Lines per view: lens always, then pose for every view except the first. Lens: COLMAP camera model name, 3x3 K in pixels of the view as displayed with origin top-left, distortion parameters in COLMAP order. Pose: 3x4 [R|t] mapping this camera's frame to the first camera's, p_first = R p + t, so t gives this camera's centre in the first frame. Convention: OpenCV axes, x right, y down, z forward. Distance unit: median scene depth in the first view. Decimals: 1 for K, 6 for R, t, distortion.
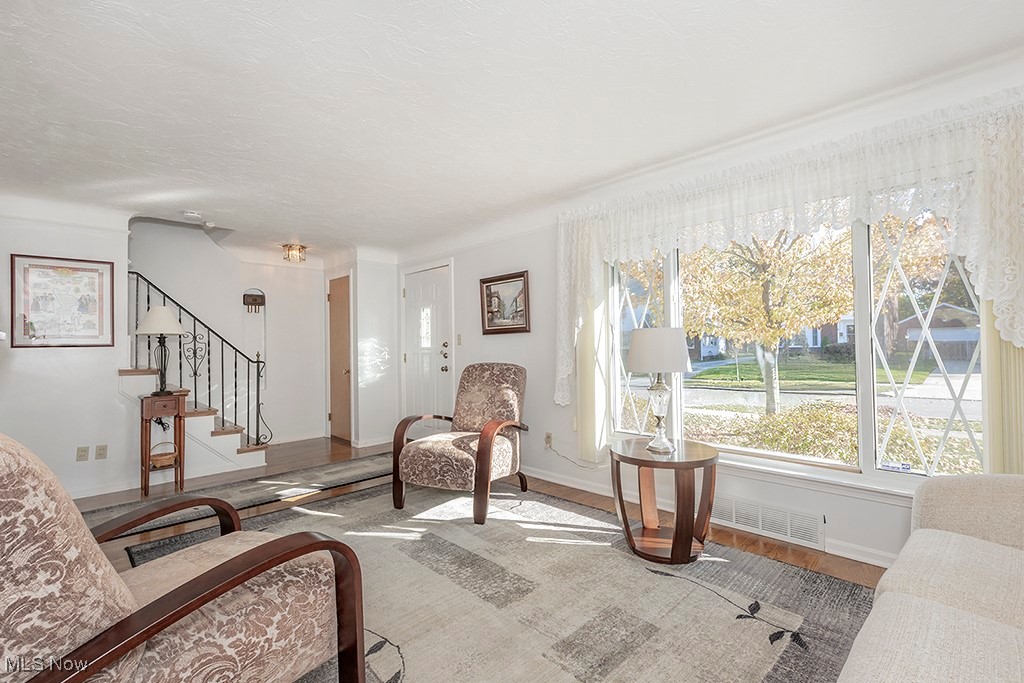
lens RADIAL K [[458.3, 0, 512.0], [0, 458.3, 341.5], [0, 0, 1]] dist [-0.000655, -0.000121]
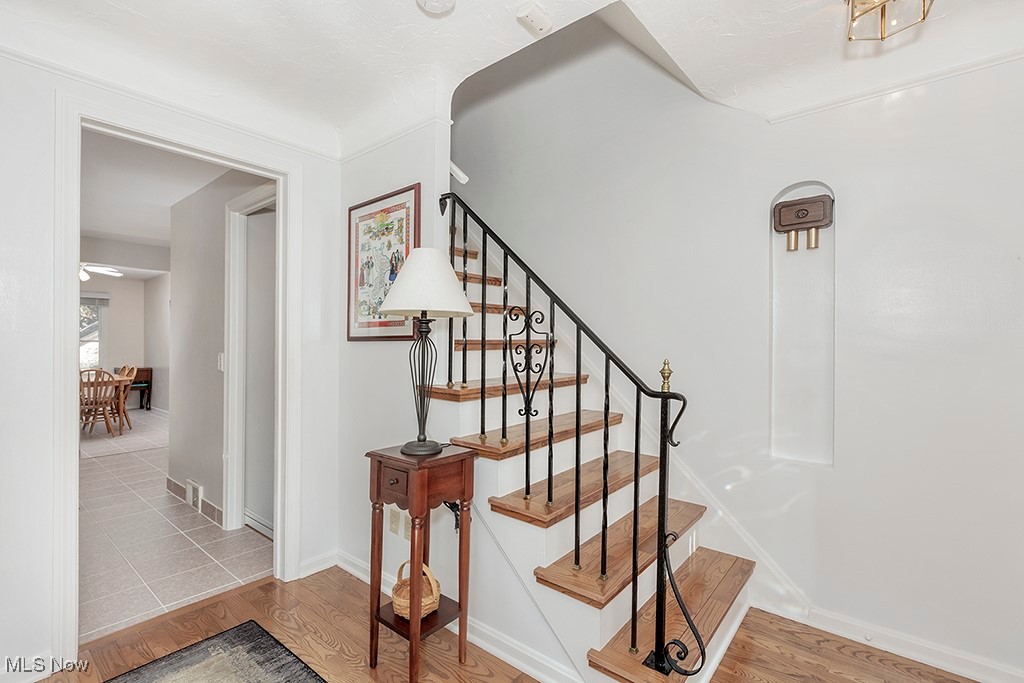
lens RADIAL K [[458.3, 0, 512.0], [0, 458.3, 341.5], [0, 0, 1]] dist [-0.000655, -0.000121]
pose [[0.105194, 0.014727, -0.994343, -0.309740], [0.004205, 0.999875, 0.015254, 0.004954], [0.994443, -0.005786, 0.105118, 1.015120]]
